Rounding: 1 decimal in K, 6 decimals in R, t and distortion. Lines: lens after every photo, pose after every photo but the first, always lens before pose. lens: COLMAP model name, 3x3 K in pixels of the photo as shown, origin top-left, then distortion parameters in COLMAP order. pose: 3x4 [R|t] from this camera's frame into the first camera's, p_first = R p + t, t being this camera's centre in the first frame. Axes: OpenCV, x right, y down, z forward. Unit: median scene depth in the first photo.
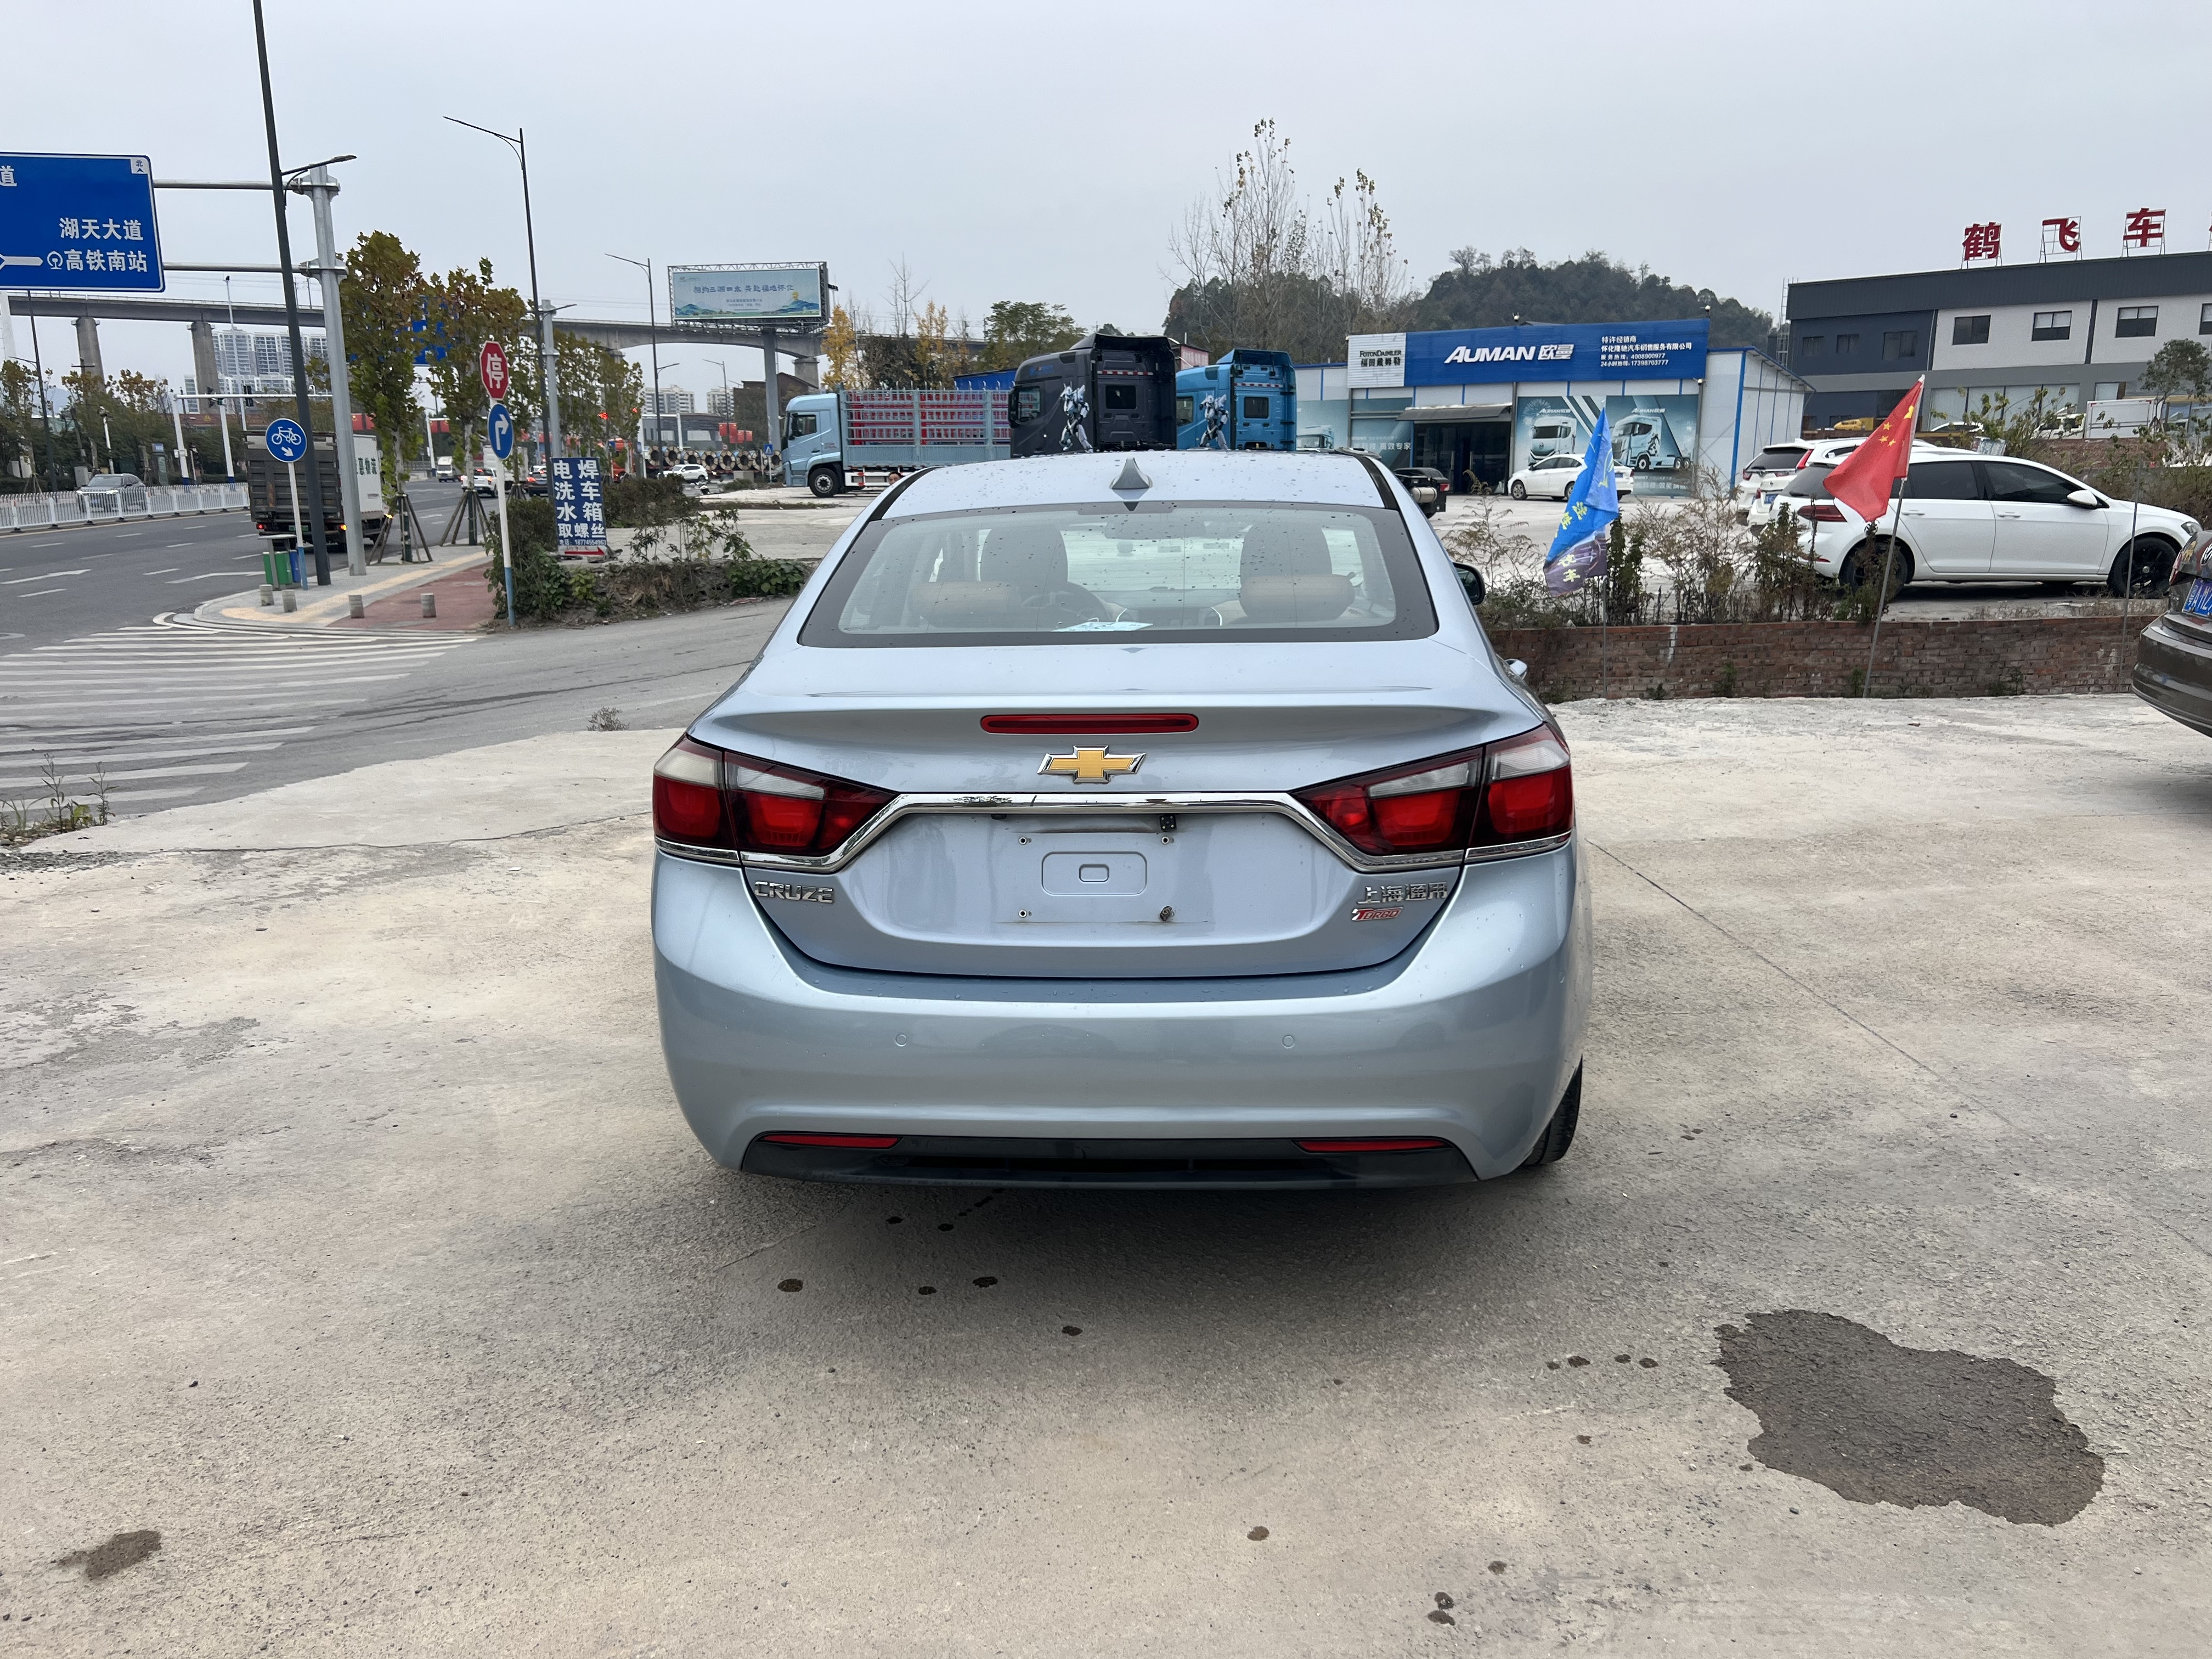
lens RADIAL K [[1661.2, 0, 1103.8], [0, 1661.2, 841.9], [0, 0, 1]] dist [0.055264, -0.058062]
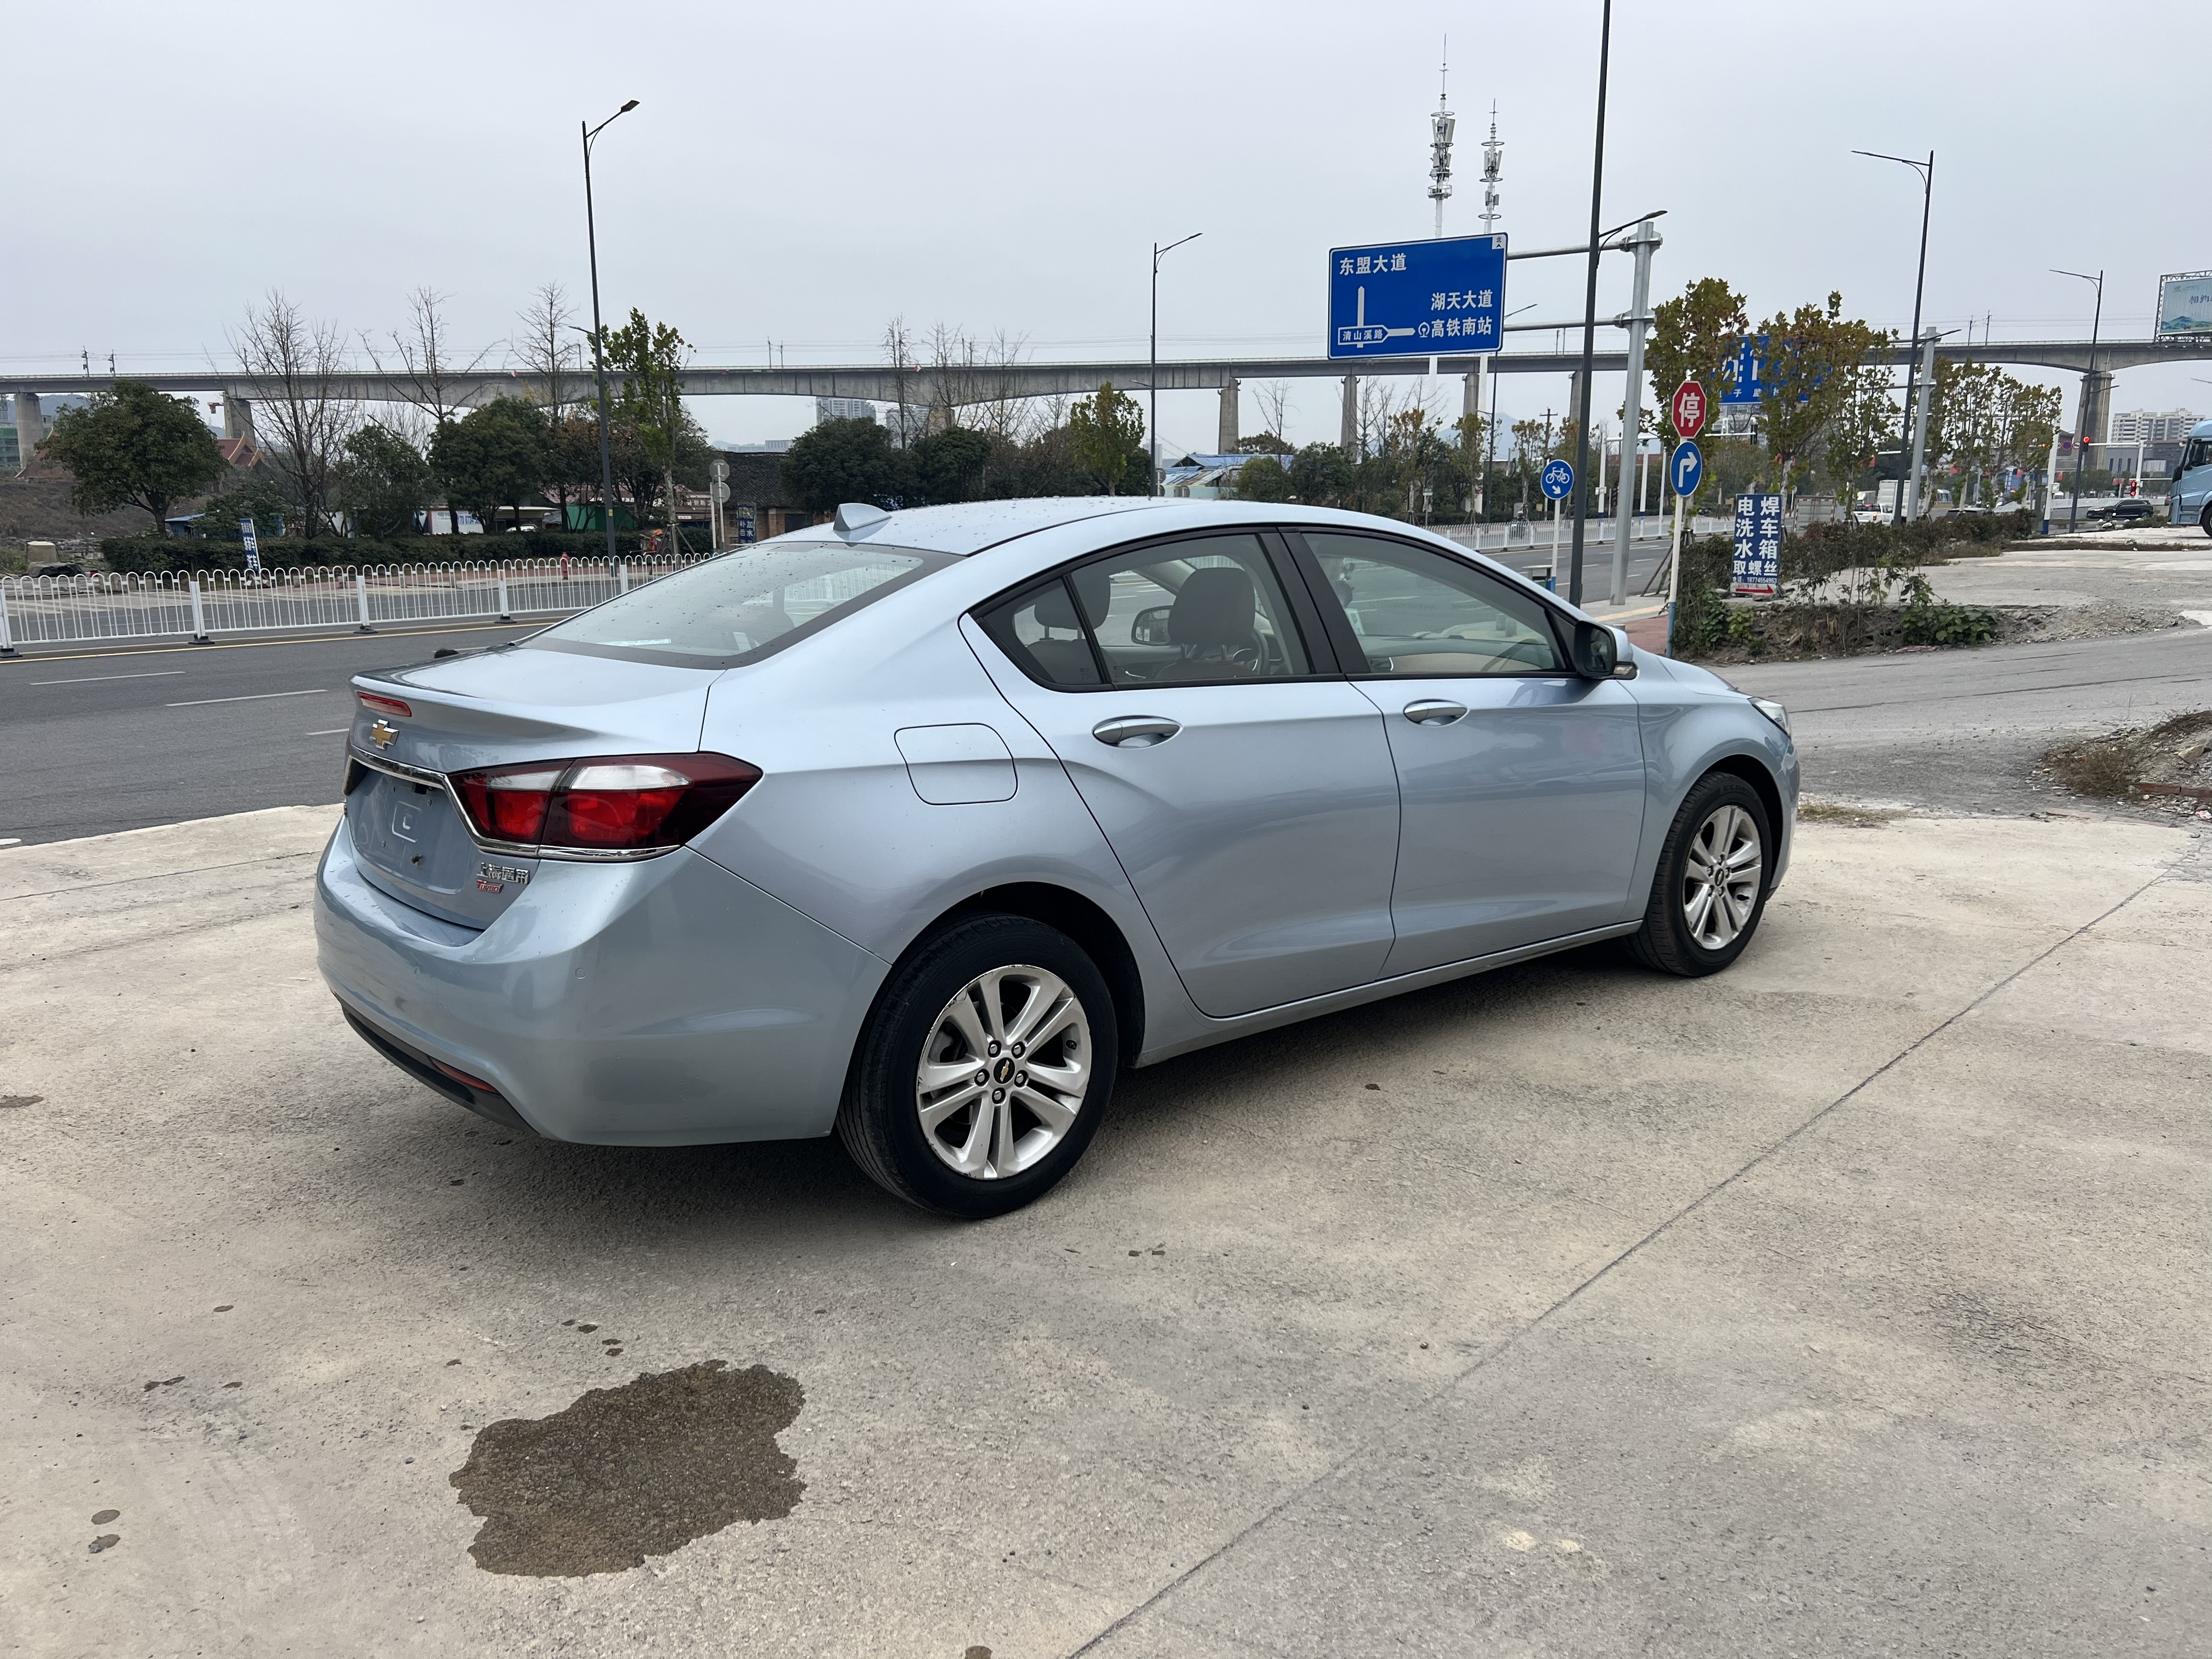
lens RADIAL K [[1661.2, 0, 1101.5], [0, 1661.2, 839.6], [0, 0, 1]] dist [0.055264, -0.058062]
pose [[0.693413, 0.147943, -0.705189, 0.073151], [-0.162905, 0.985542, 0.046575, -0.006537], [0.701884, 0.082583, 0.707488, 0.025585]]
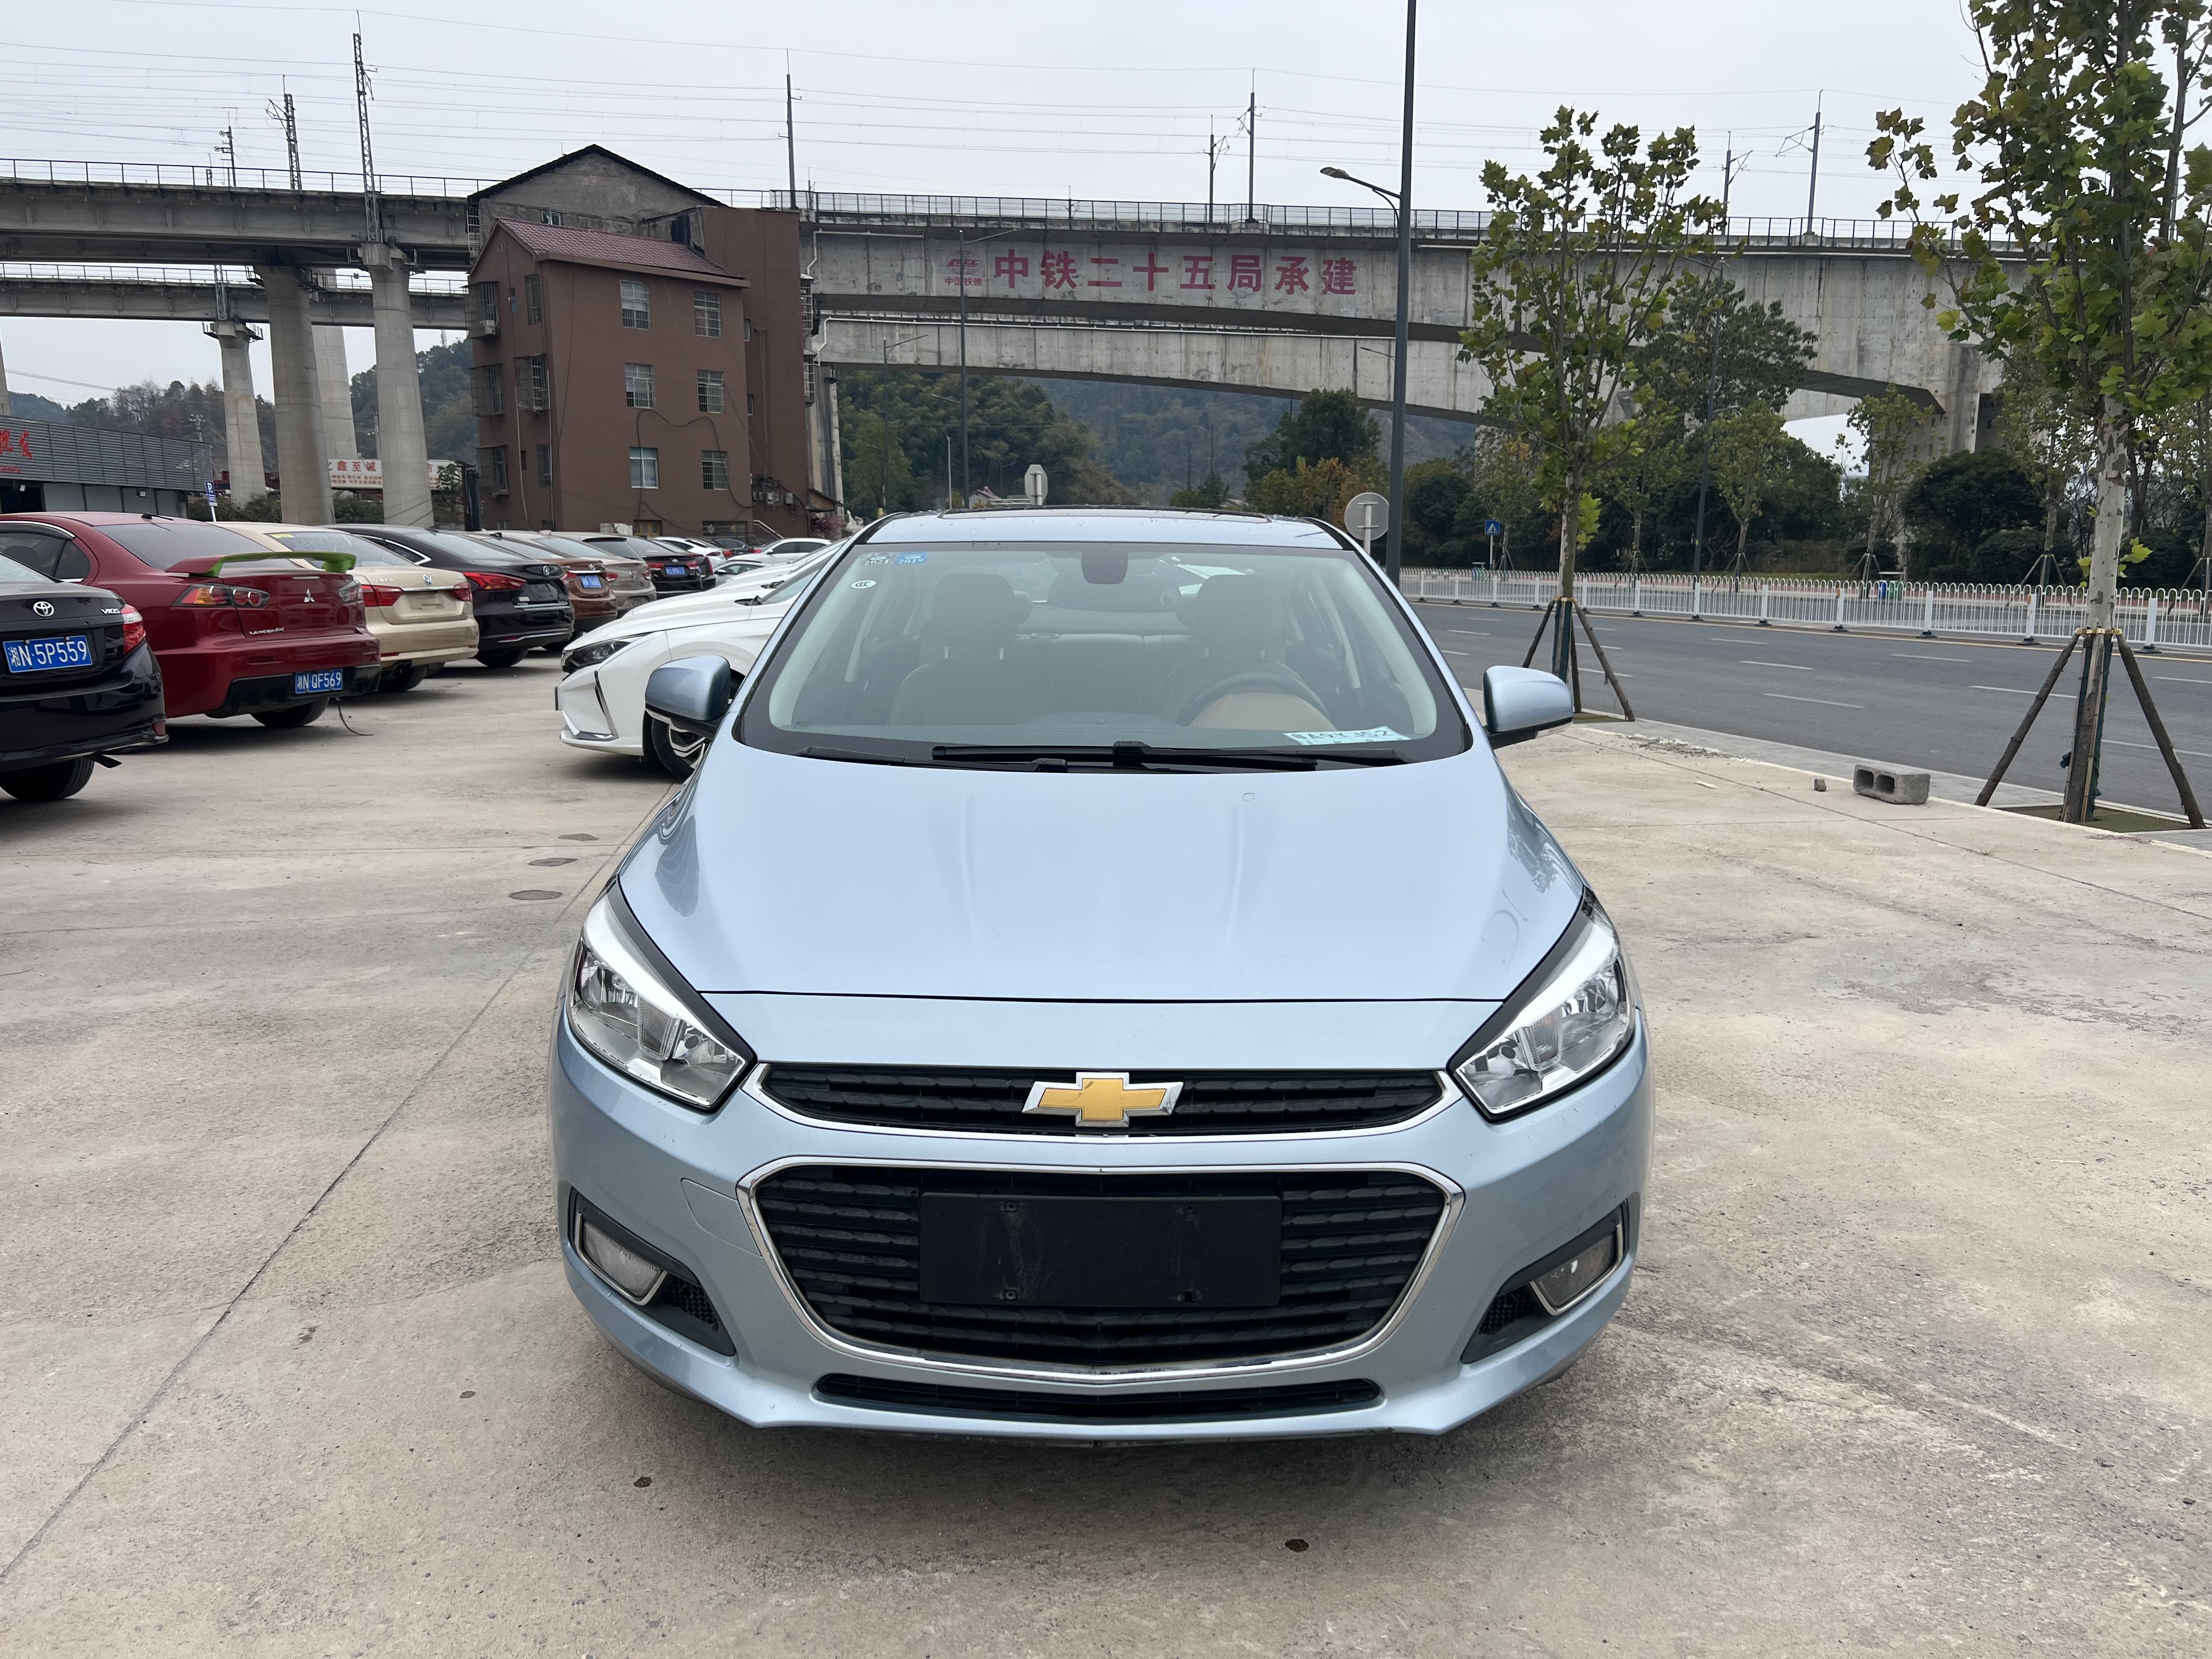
lens RADIAL K [[1661.2, 0, 1105.8], [0, 1661.2, 832.2], [0, 0, 1]] dist [0.055264, -0.058062]
pose [[-0.996893, 0.023940, -0.075040, 0.010203], [-0.007285, 0.920580, 0.390486, -0.042037], [0.078429, 0.389819, -0.917546, 0.188833]]
